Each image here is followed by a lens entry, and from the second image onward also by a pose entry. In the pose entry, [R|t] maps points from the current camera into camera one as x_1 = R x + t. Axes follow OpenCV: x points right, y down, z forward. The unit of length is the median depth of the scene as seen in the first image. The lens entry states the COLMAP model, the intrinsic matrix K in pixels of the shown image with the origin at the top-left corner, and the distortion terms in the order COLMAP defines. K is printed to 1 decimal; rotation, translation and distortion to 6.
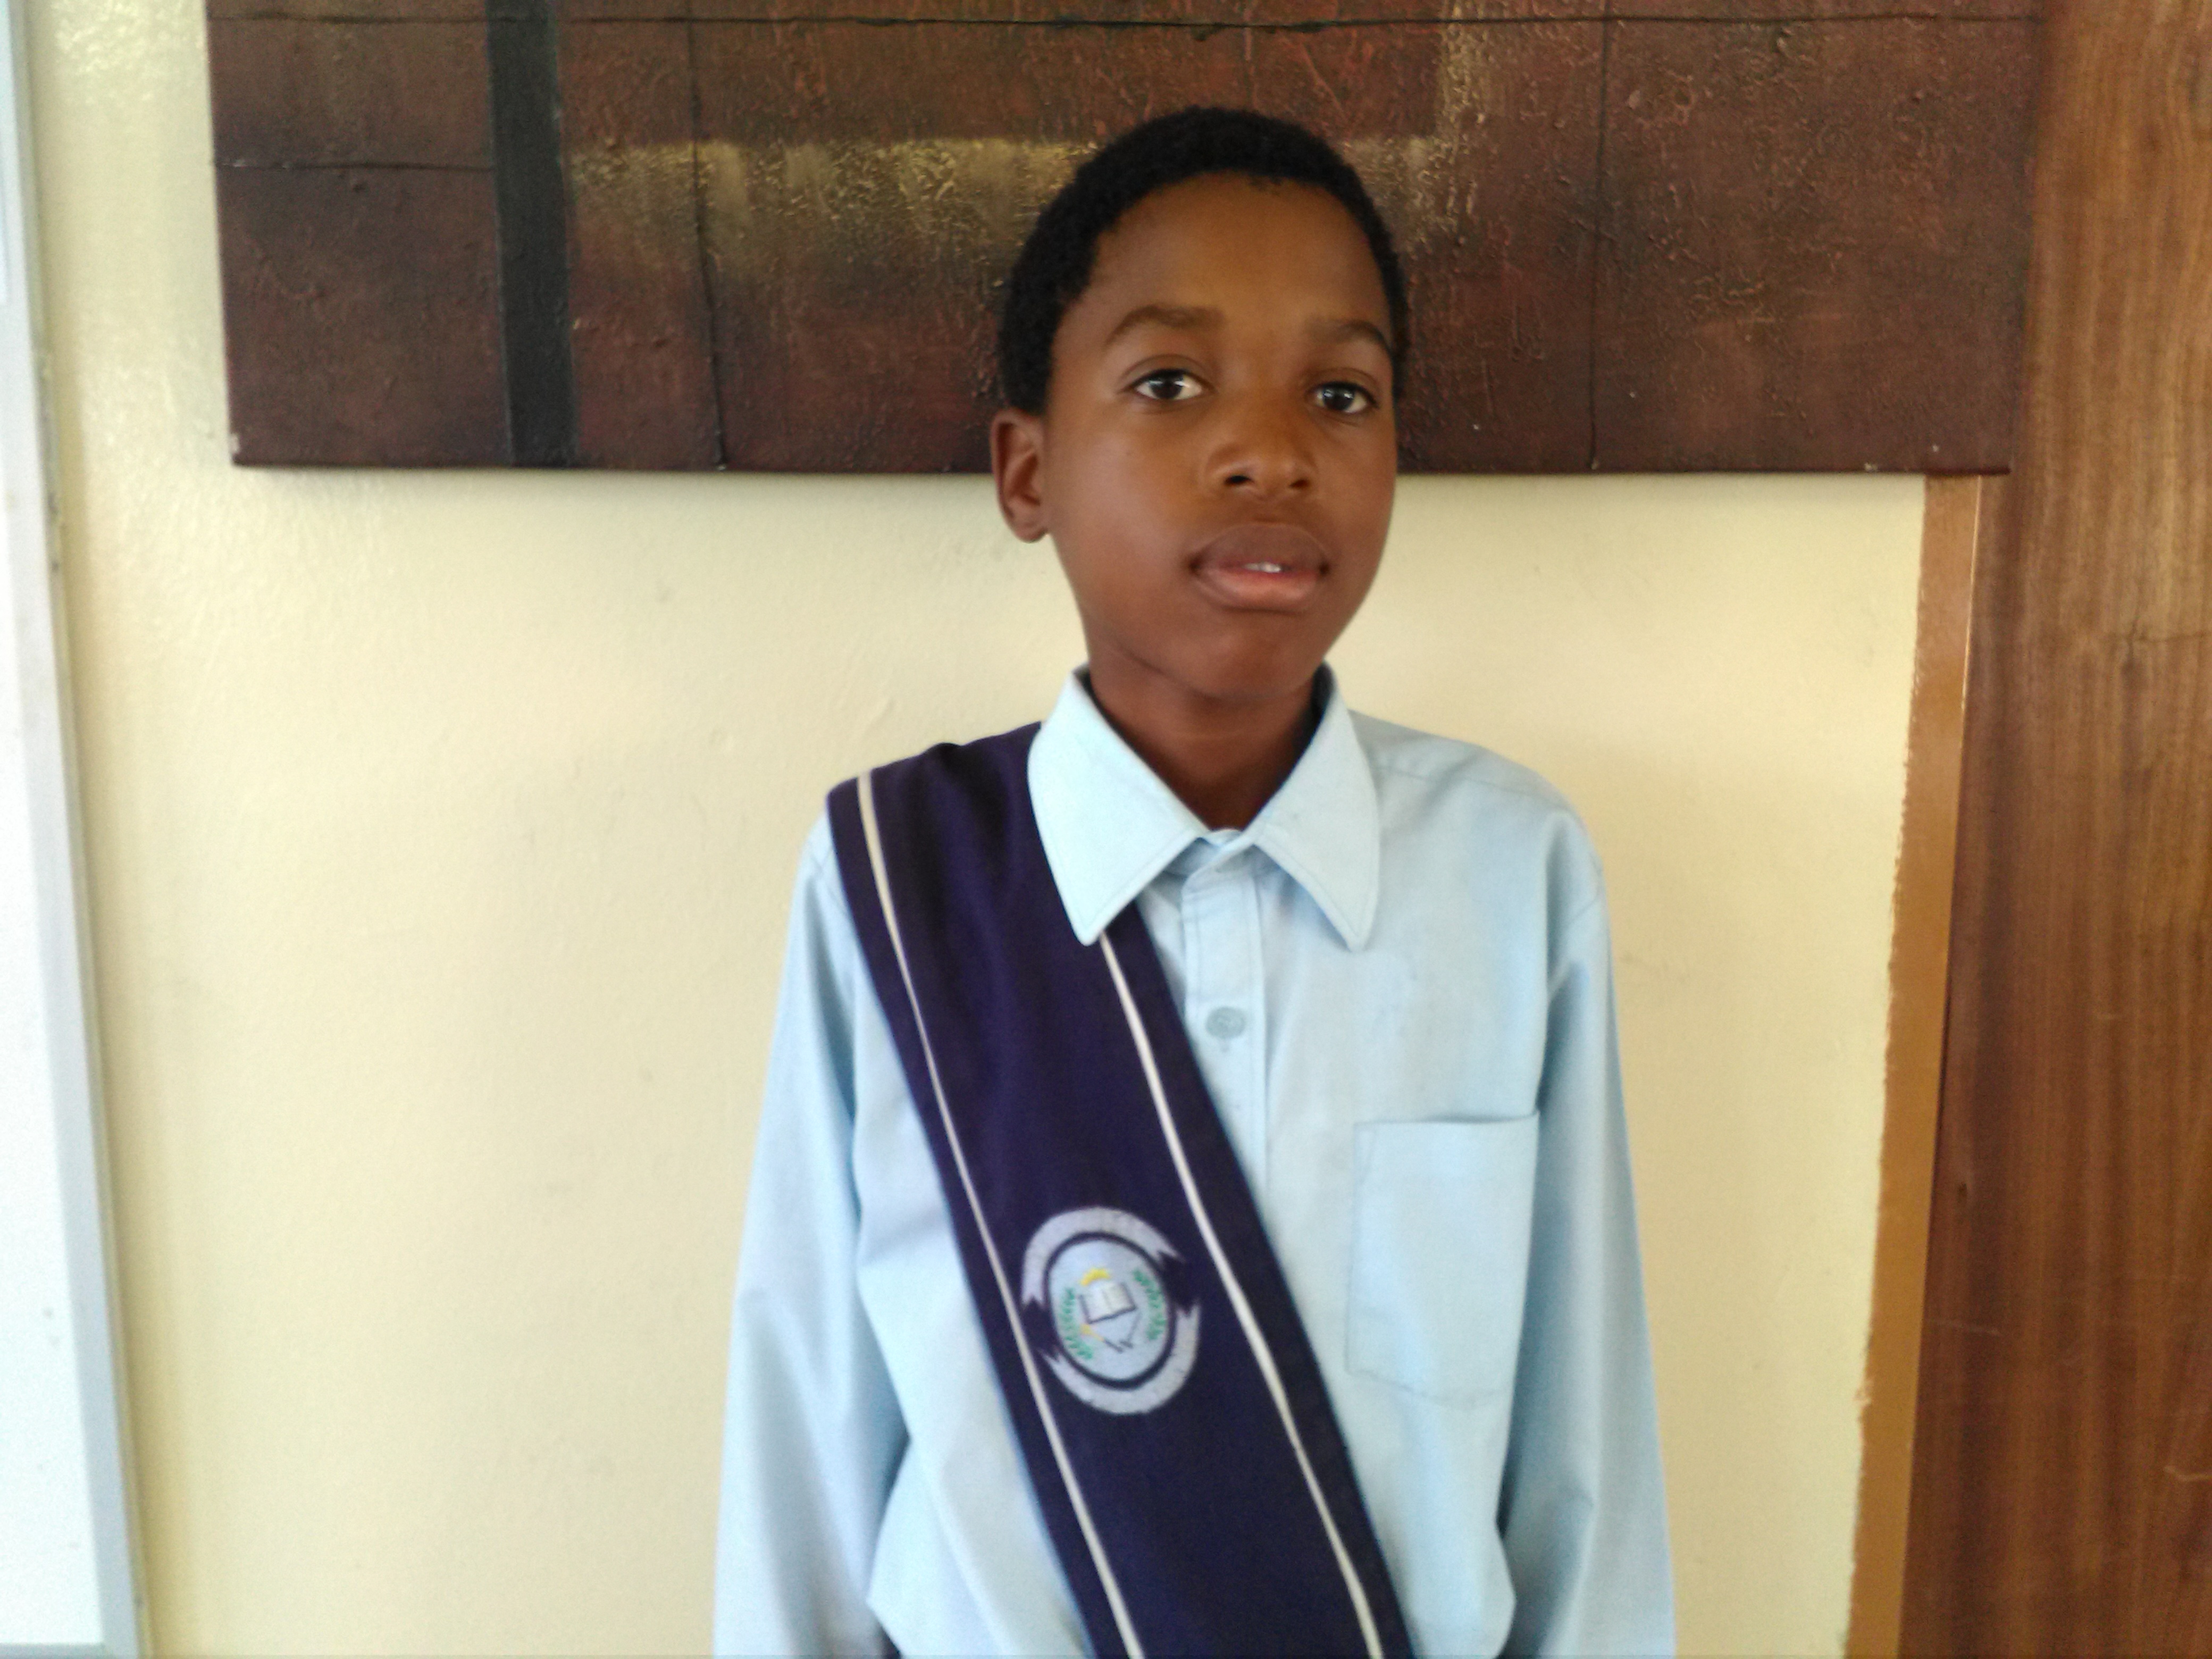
lens RADIAL K [[1904.4, 0, 1114.2], [0, 1904.4, 823.7], [0, 0, 1]] dist [0.058634, -0.097938]
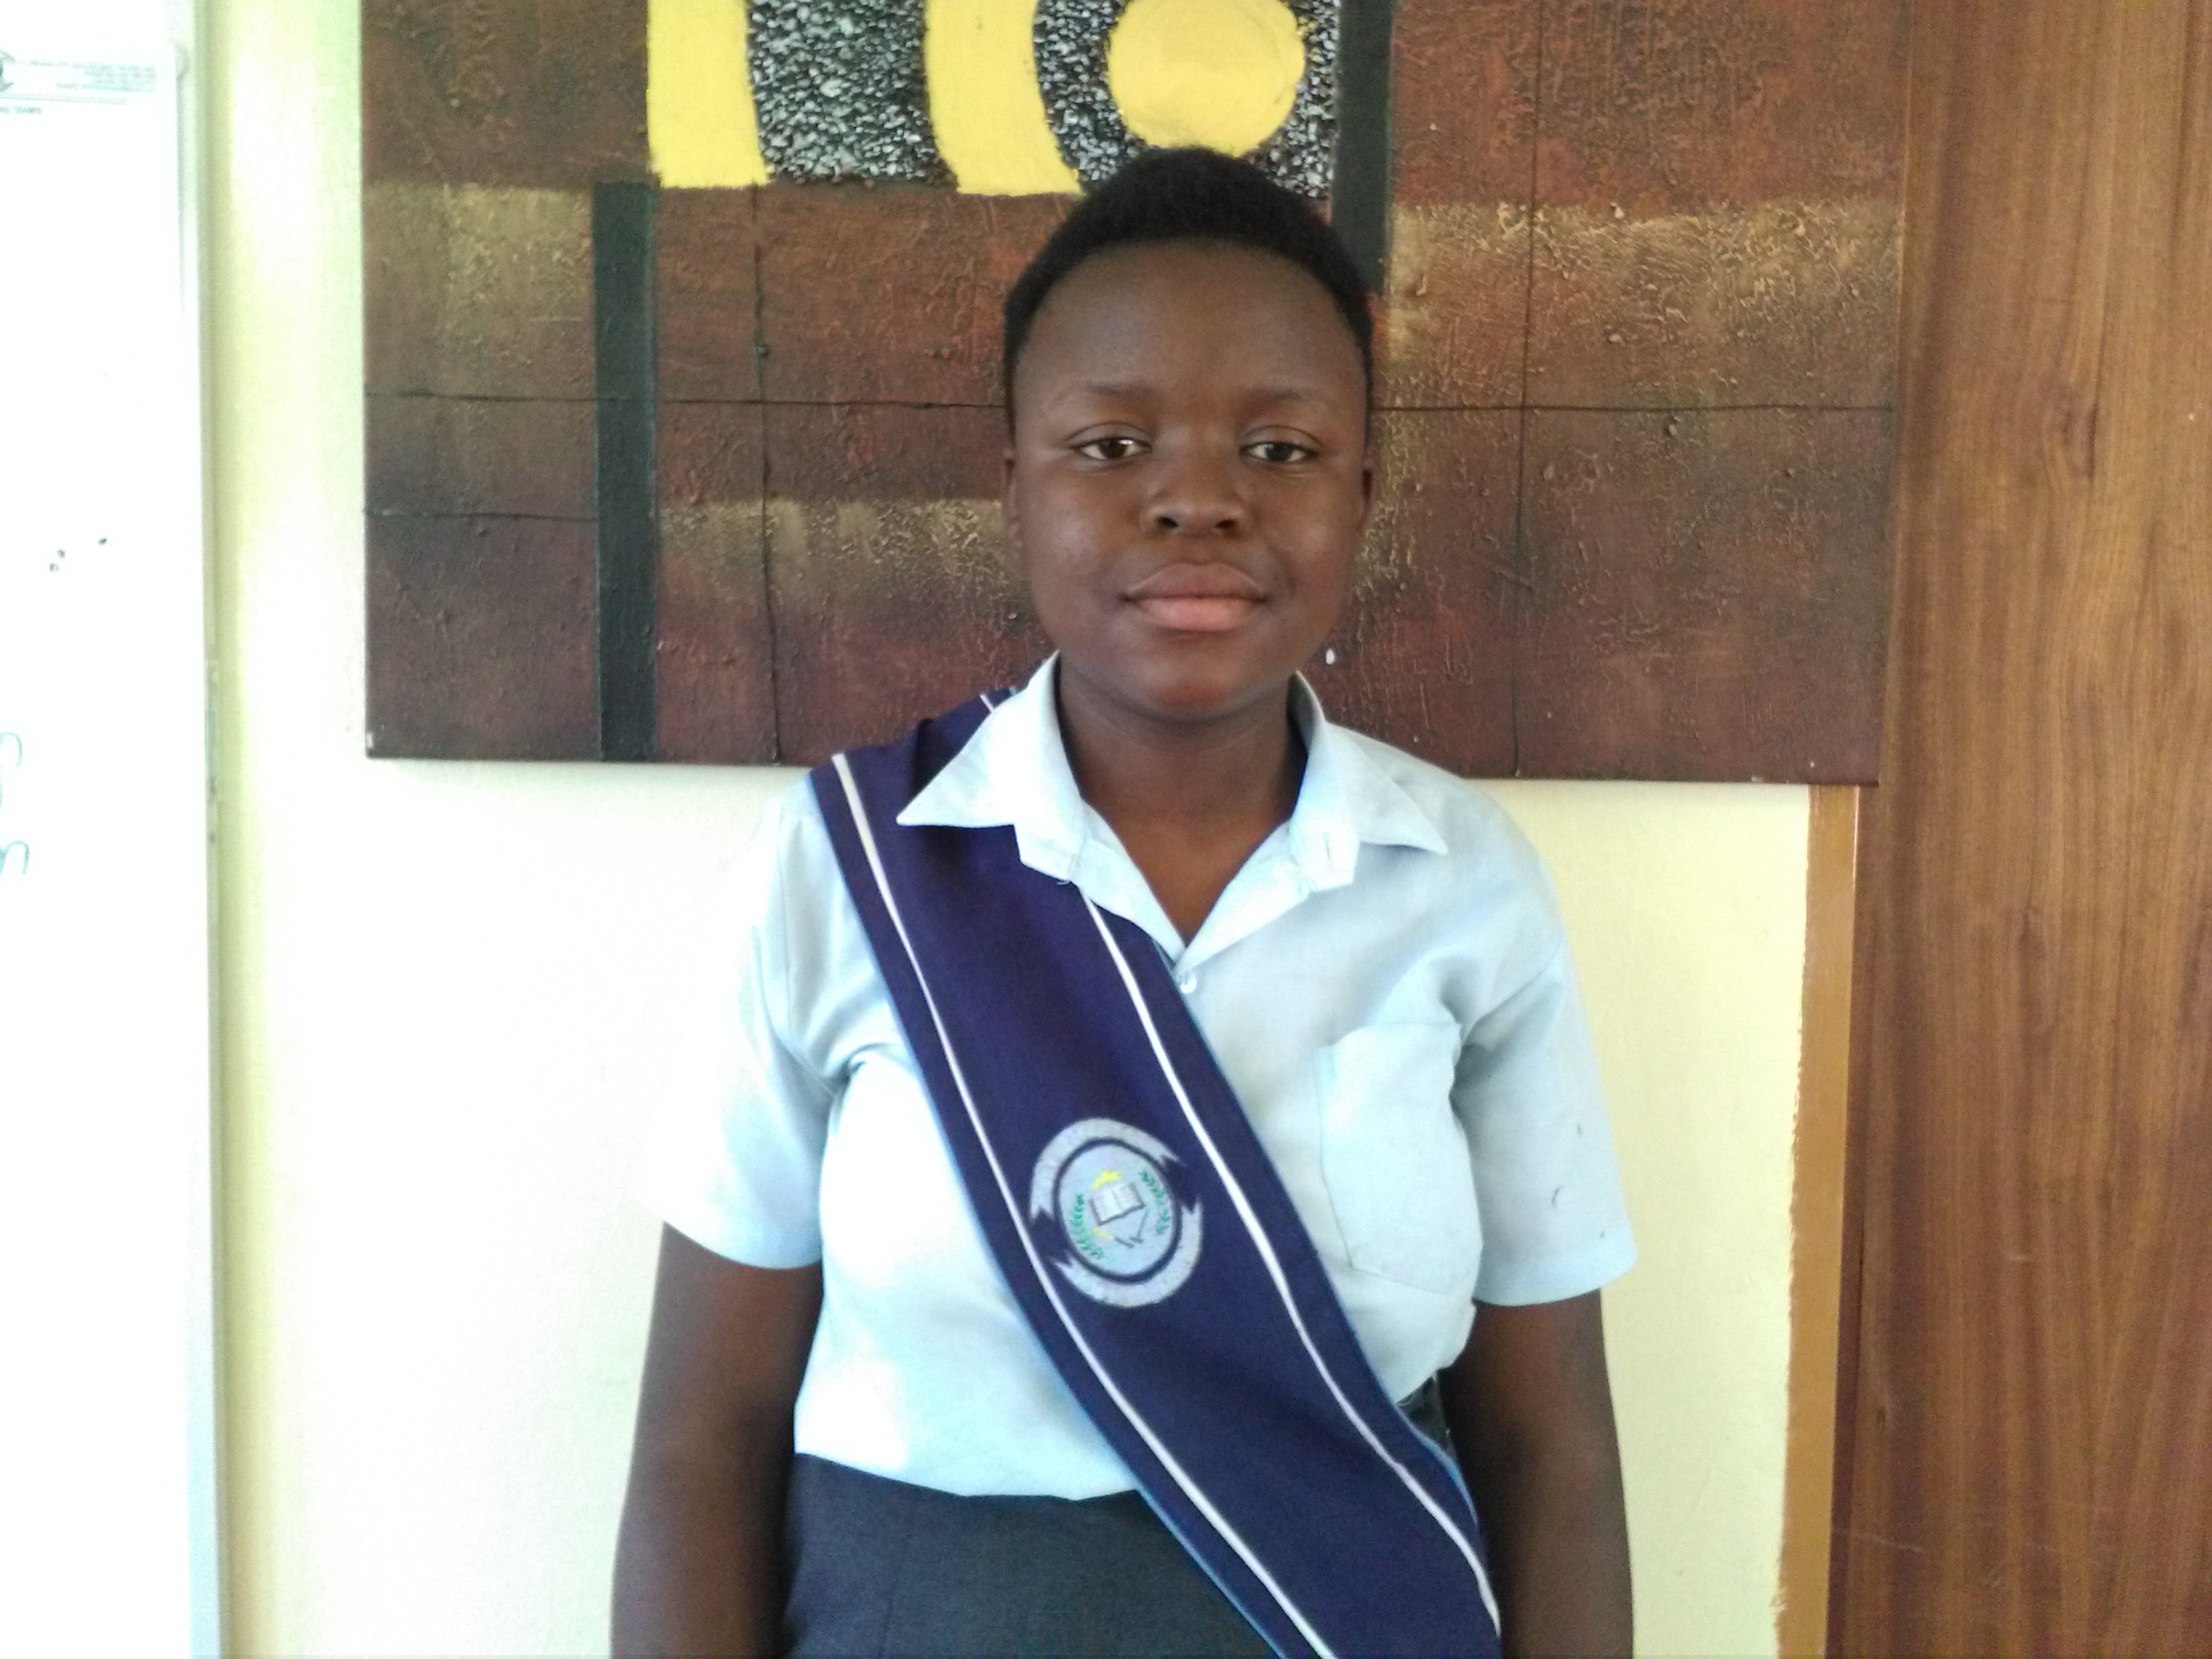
lens RADIAL K [[2164.4, 0, 1107.5], [0, 2164.4, 819.5], [0, 0, 1]] dist [0.077554, -0.151740]
pose [[0.999424, 0.016394, -0.029710, 0.040898], [-0.018562, 0.997069, -0.074218, -0.057080], [0.028406, 0.074727, 0.996799, -0.335865]]
